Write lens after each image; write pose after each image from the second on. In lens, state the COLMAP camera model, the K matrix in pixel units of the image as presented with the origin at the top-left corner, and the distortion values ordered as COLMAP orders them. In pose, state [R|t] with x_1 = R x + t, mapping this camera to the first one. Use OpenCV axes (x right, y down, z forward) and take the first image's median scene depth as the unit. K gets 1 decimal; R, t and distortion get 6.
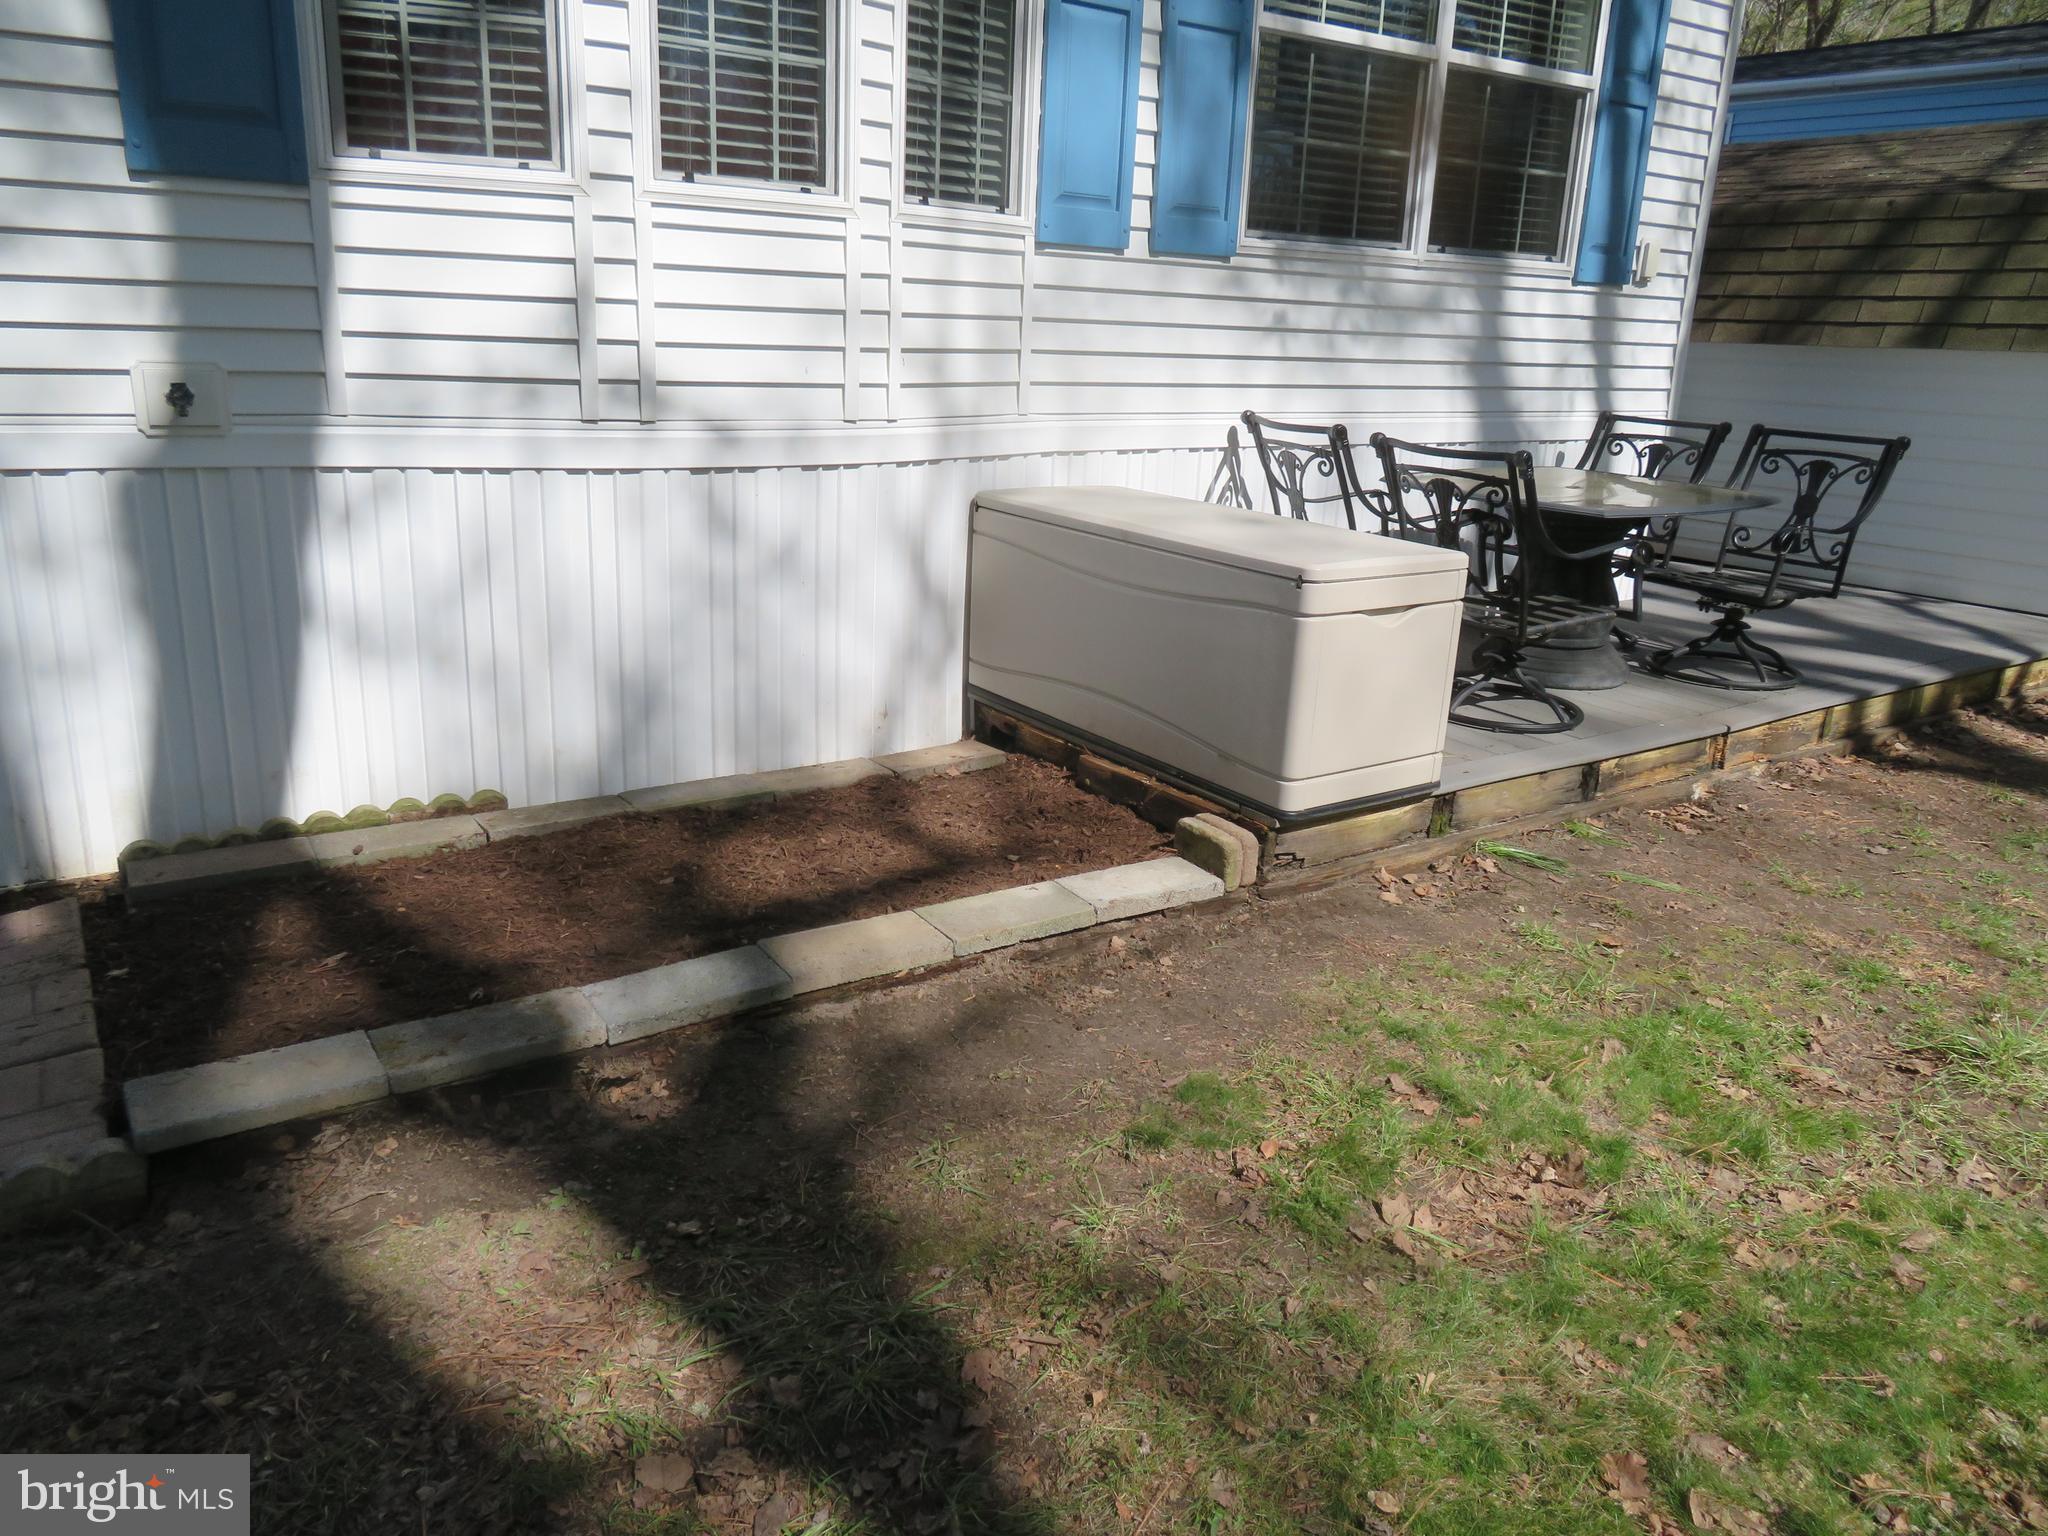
lens RADIAL K [[1452.7, 0, 1035.2], [0, 1452.7, 760.7], [0, 0, 1]] dist [-0.008672, 0.010786]
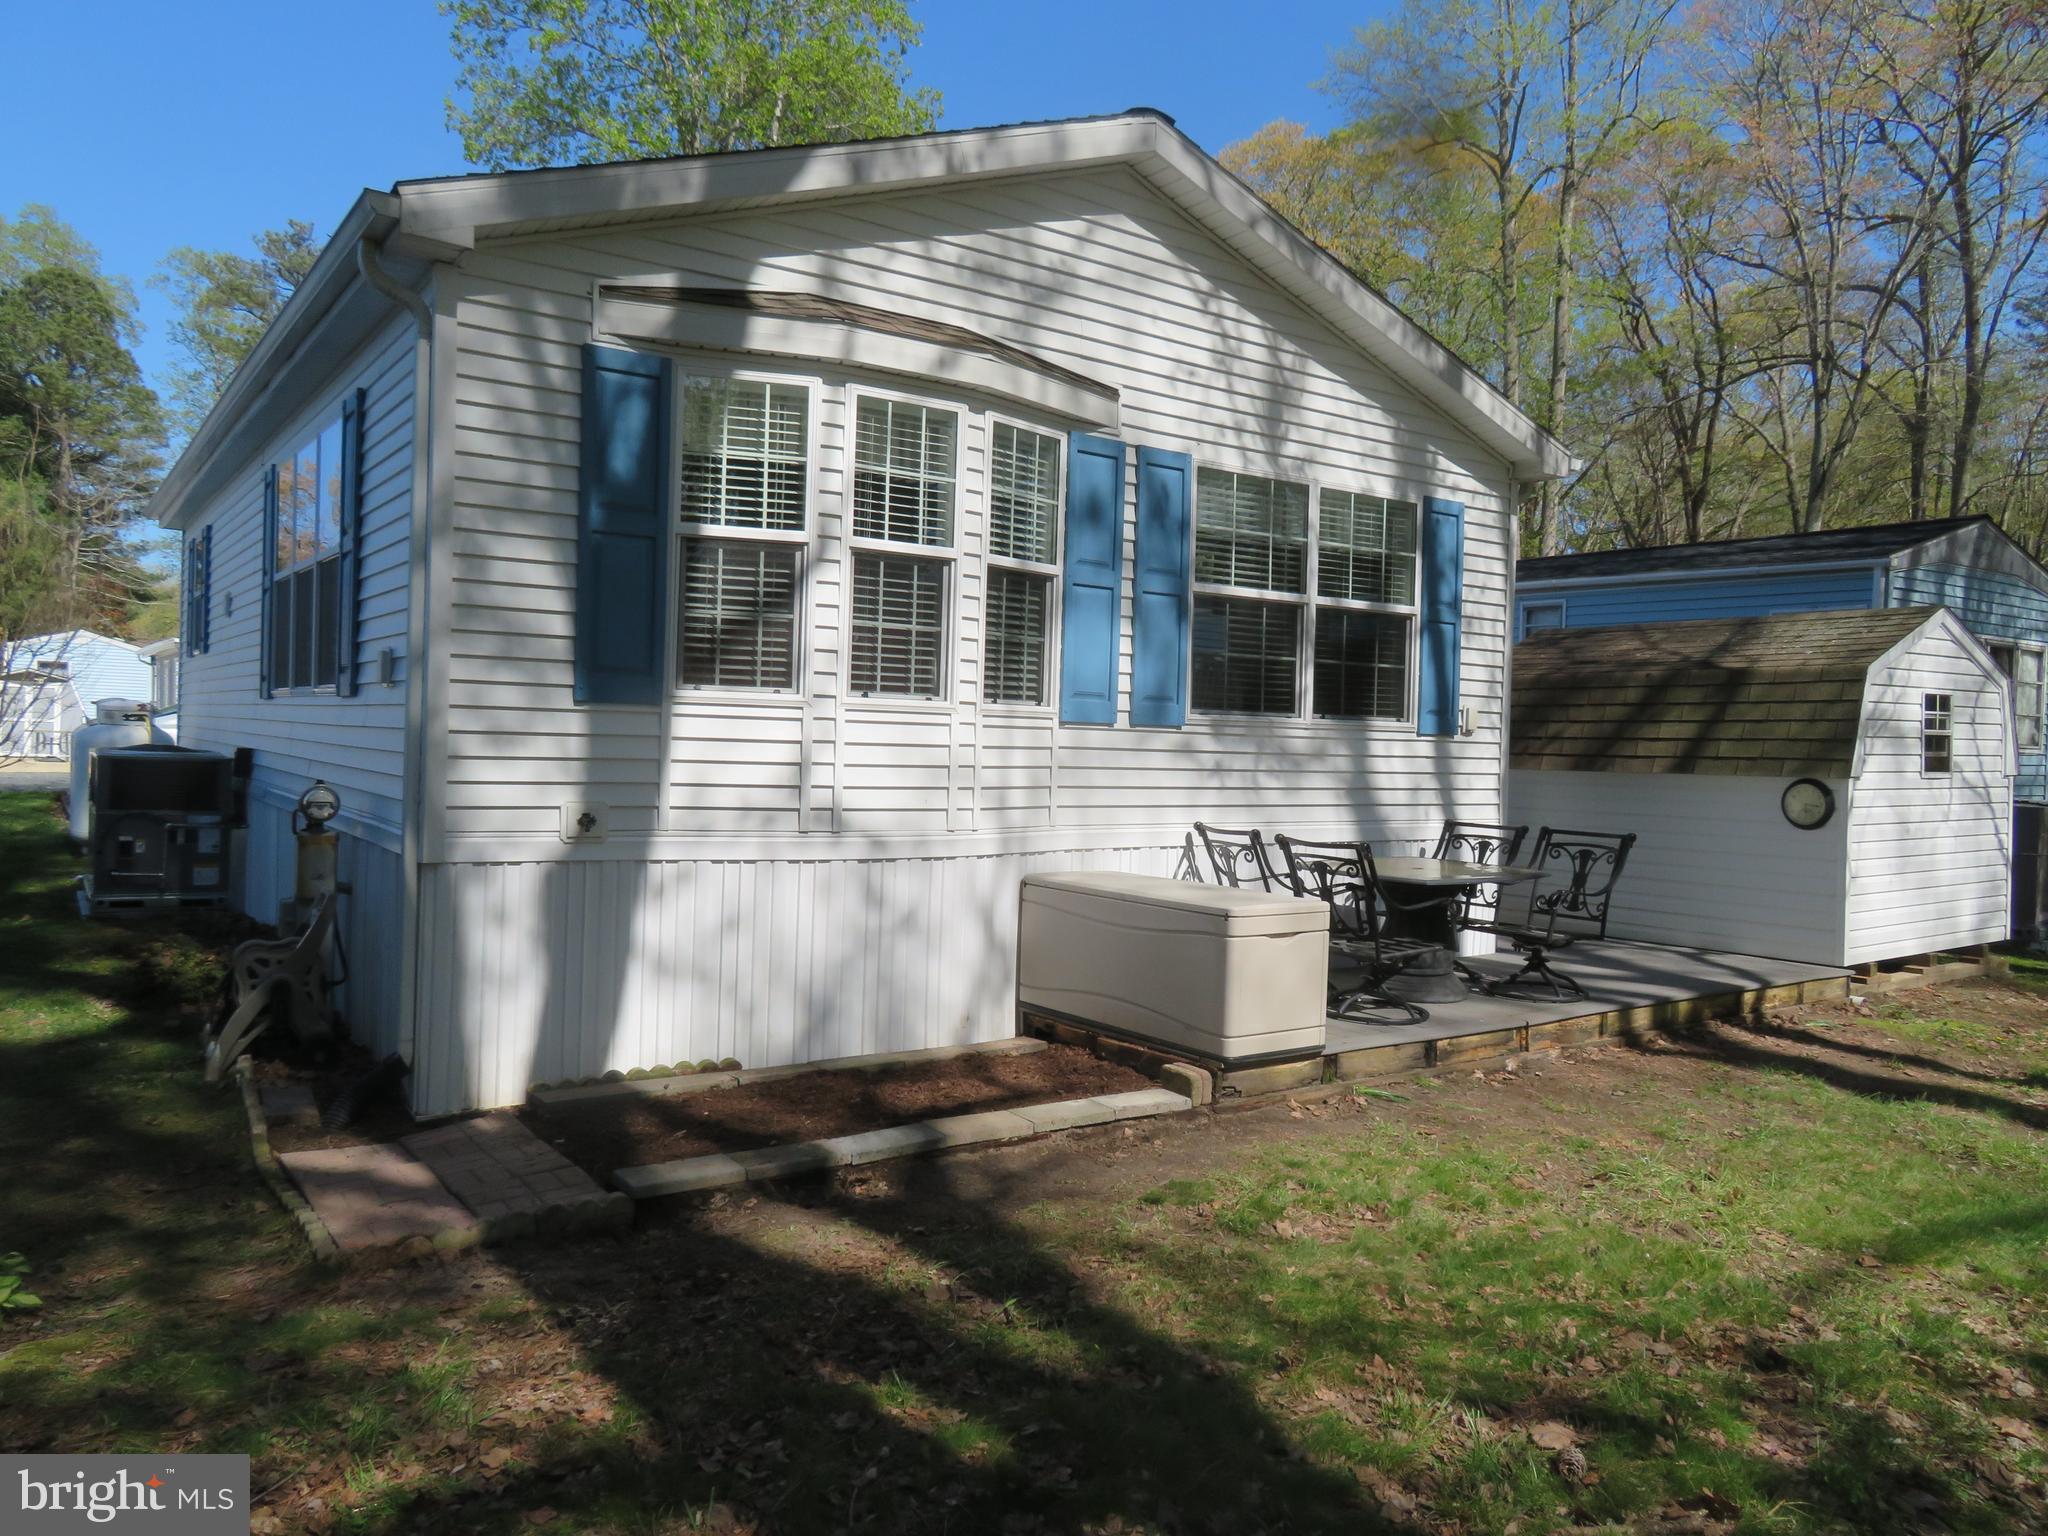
lens RADIAL K [[1452.7, 0, 1027.7], [0, 1452.7, 775.6], [0, 0, 1]] dist [-0.008672, 0.010786]
pose [[0.999850, -0.012988, 0.011465, -0.064241], [0.015610, 0.962441, -0.271040, 0.160200], [-0.007514, 0.271179, 0.962500, -0.628970]]
